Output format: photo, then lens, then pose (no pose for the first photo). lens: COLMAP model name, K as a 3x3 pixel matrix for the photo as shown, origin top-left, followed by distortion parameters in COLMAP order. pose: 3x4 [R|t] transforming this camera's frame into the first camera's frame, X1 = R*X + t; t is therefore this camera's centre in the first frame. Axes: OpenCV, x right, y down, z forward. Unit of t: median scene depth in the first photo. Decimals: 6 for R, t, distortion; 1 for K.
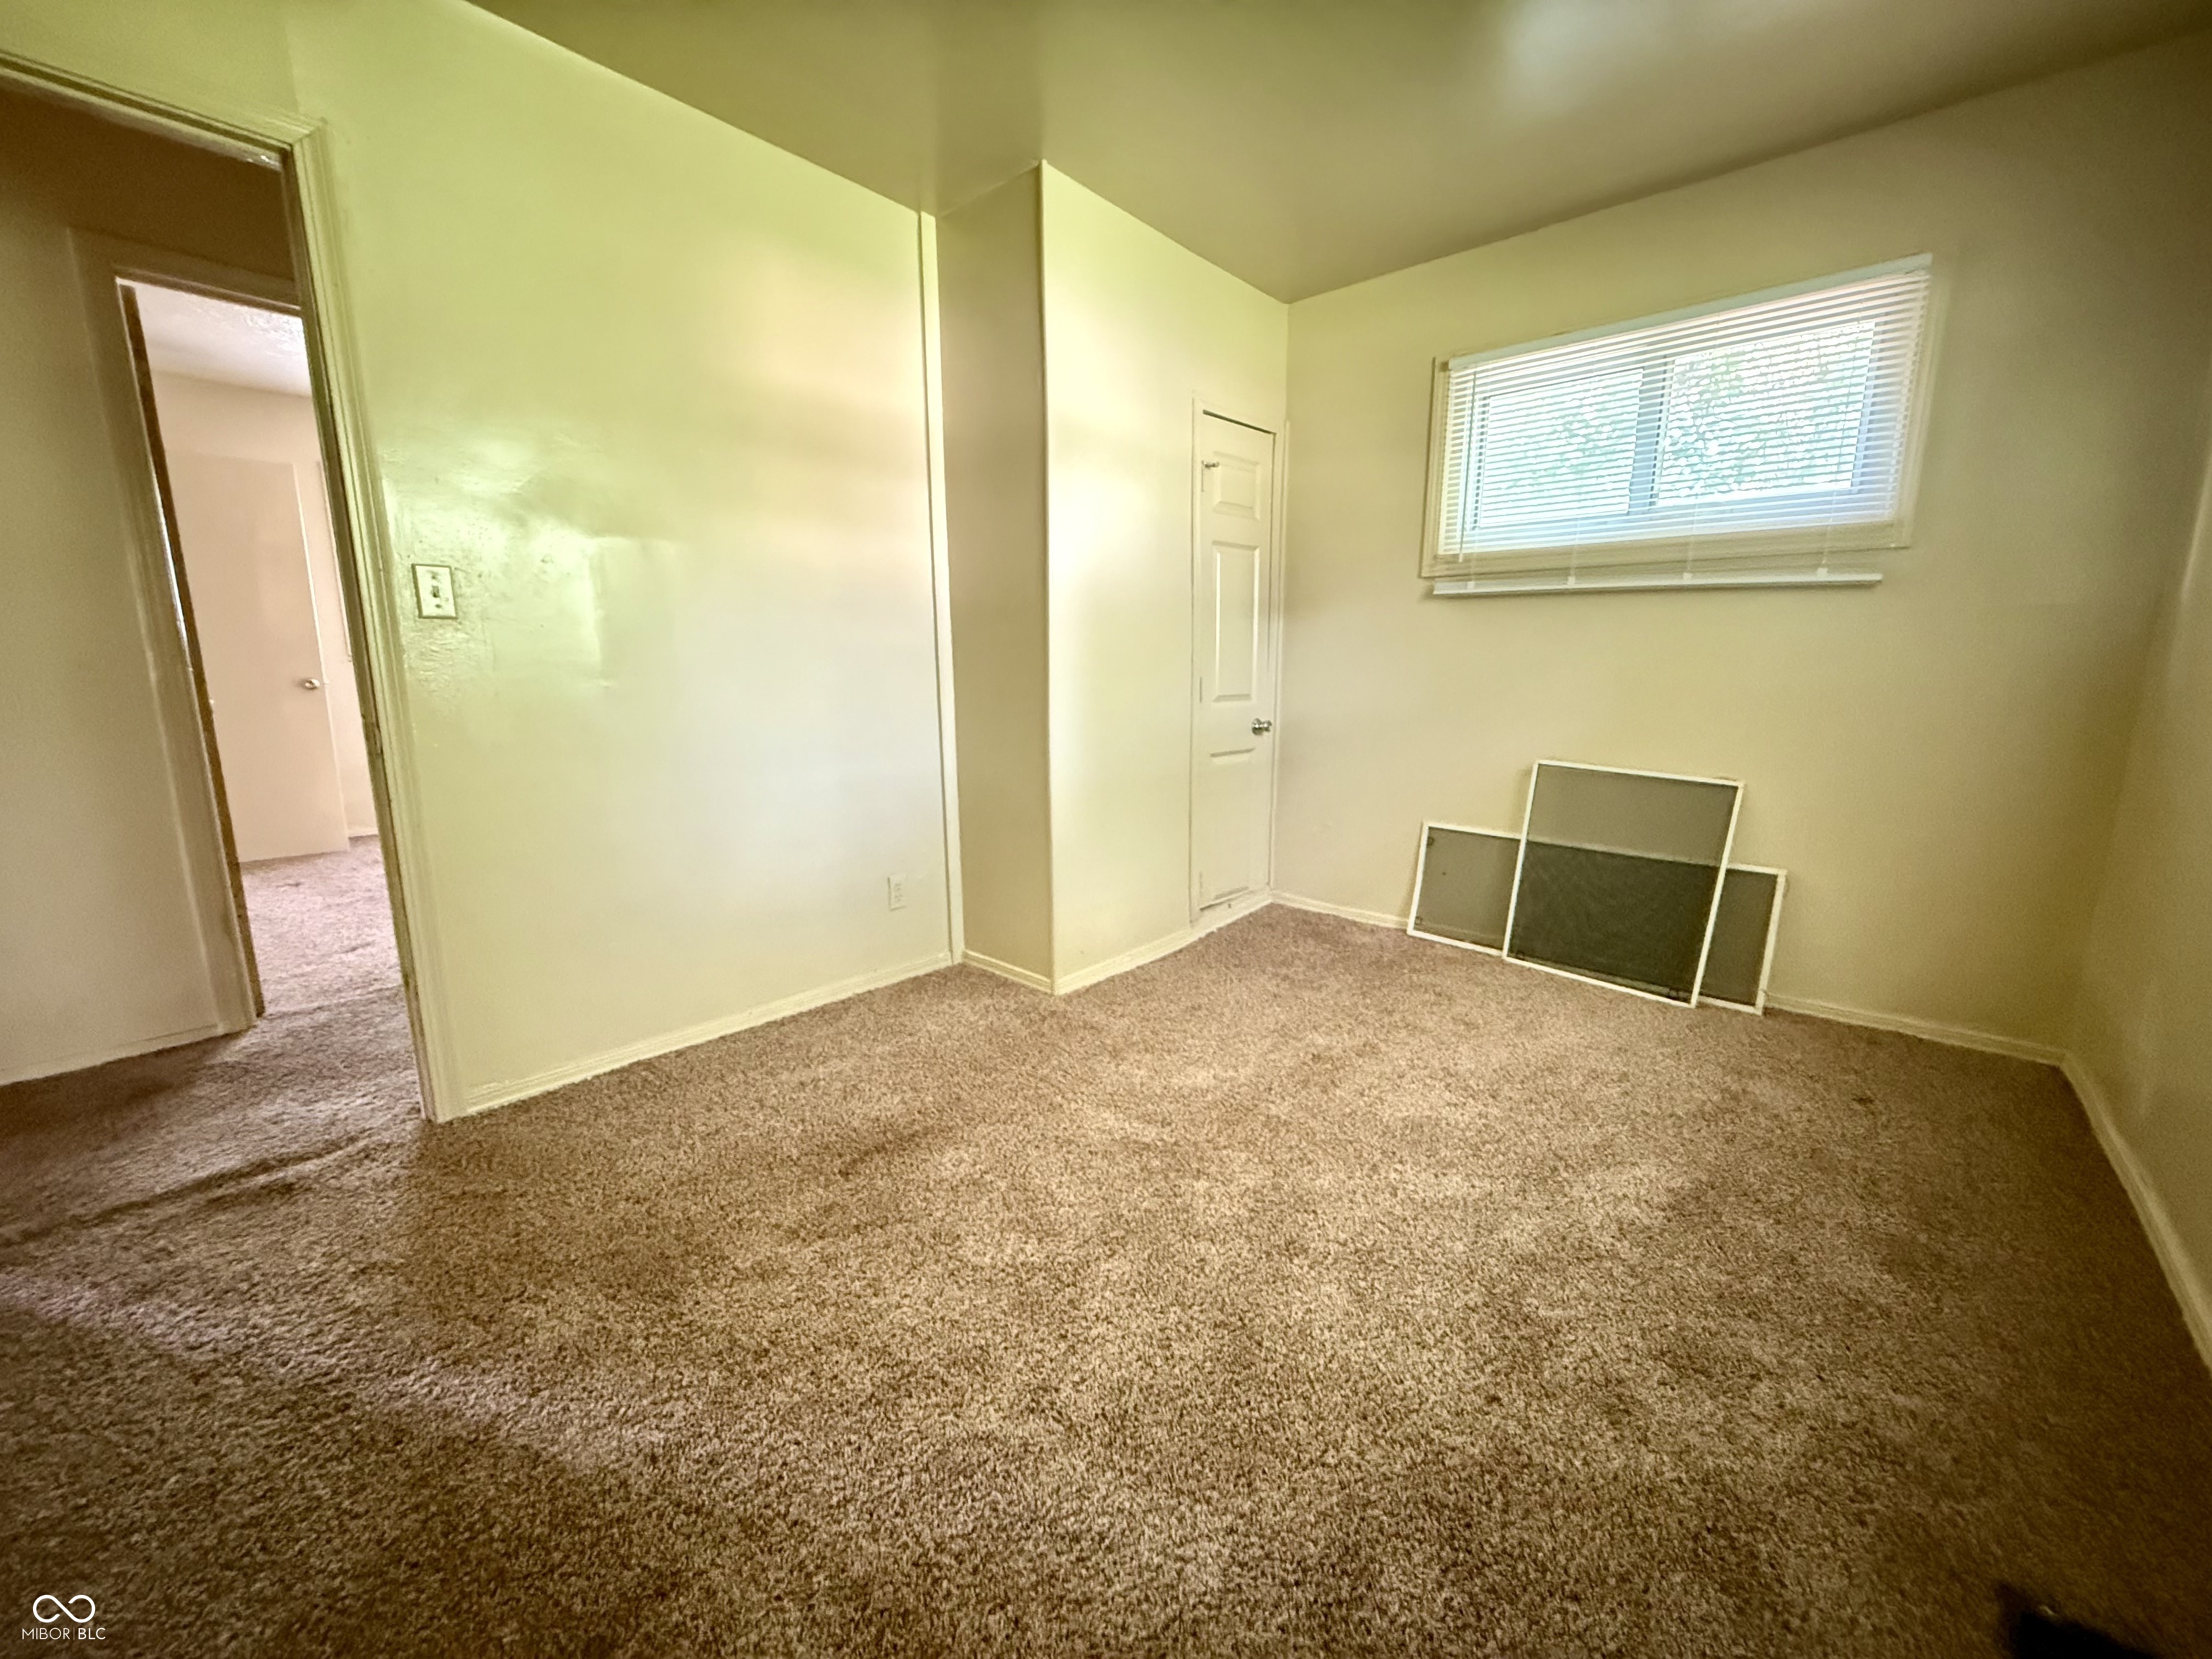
lens RADIAL K [[883.2, 0, 1101.0], [0, 883.2, 830.4], [0, 0, 1]] dist [0.000451, 0.000174]
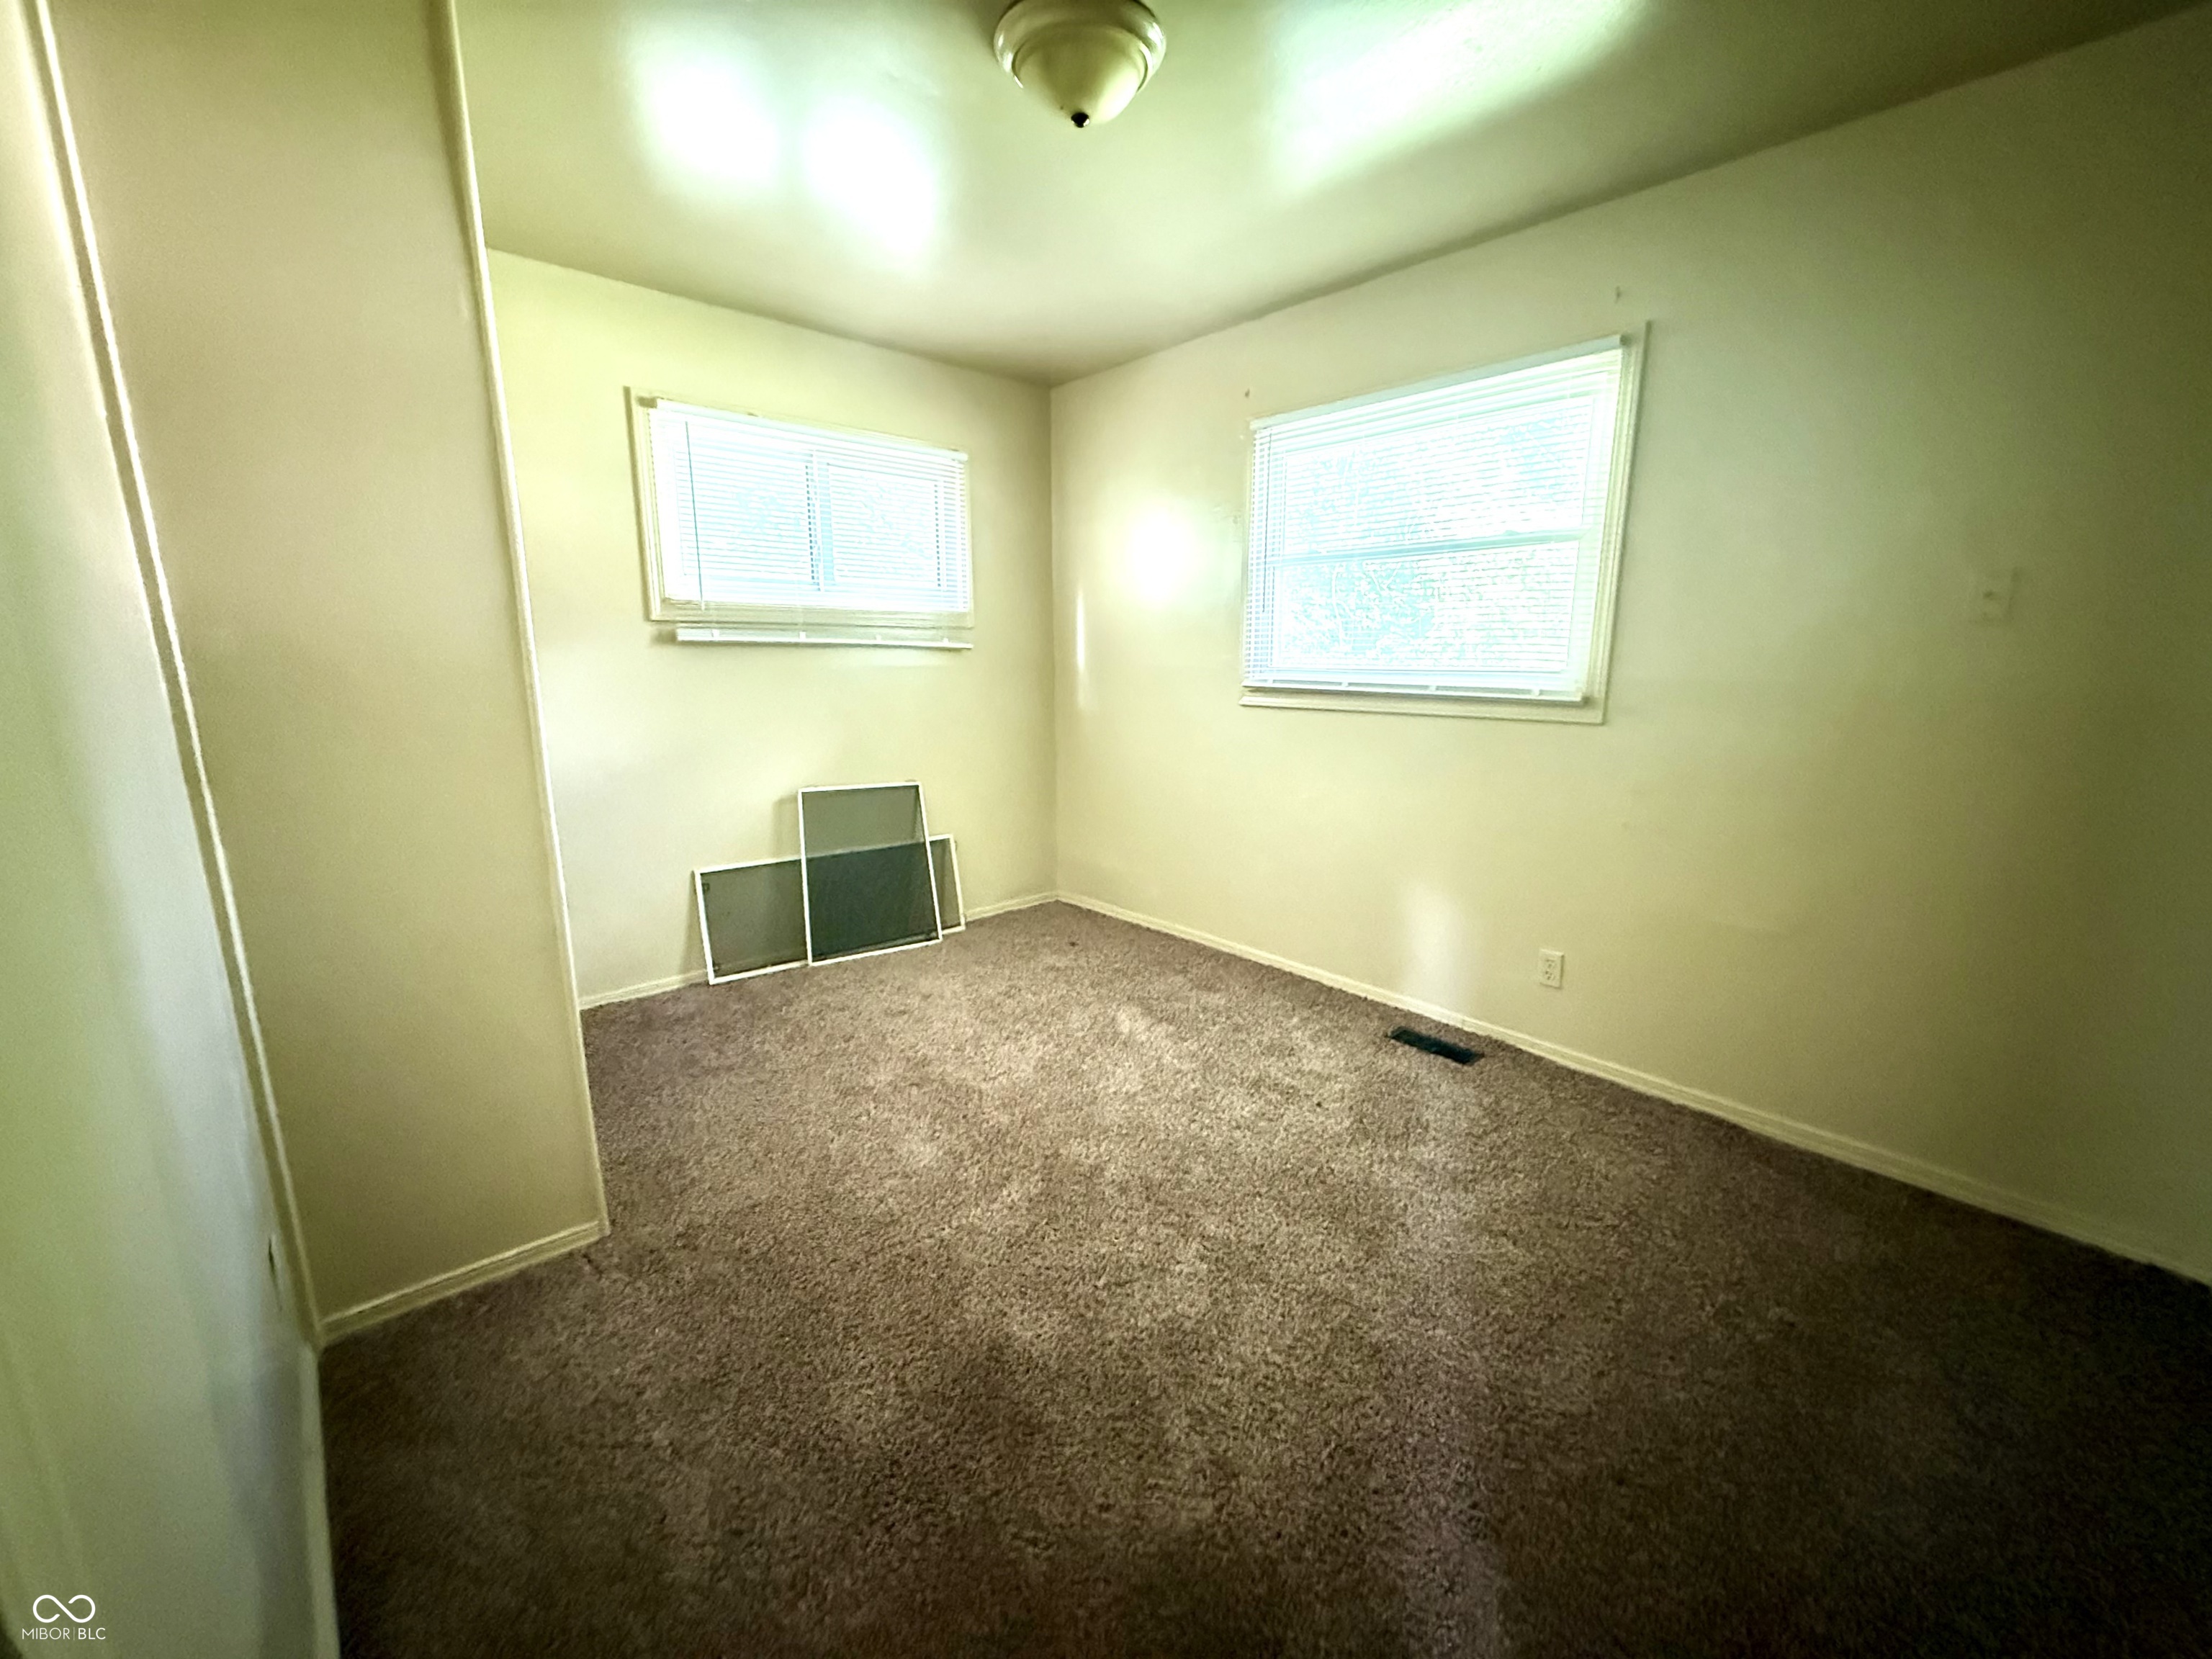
lens RADIAL K [[883.2, 0, 1101.0], [0, 883.2, 830.4], [0, 0, 1]] dist [0.000451, 0.000174]
pose [[0.105323, -0.199123, 0.974298, -0.603429], [0.181634, 0.967118, 0.178021, -0.164355], [-0.977710, 0.158216, 0.138027, 0.478896]]
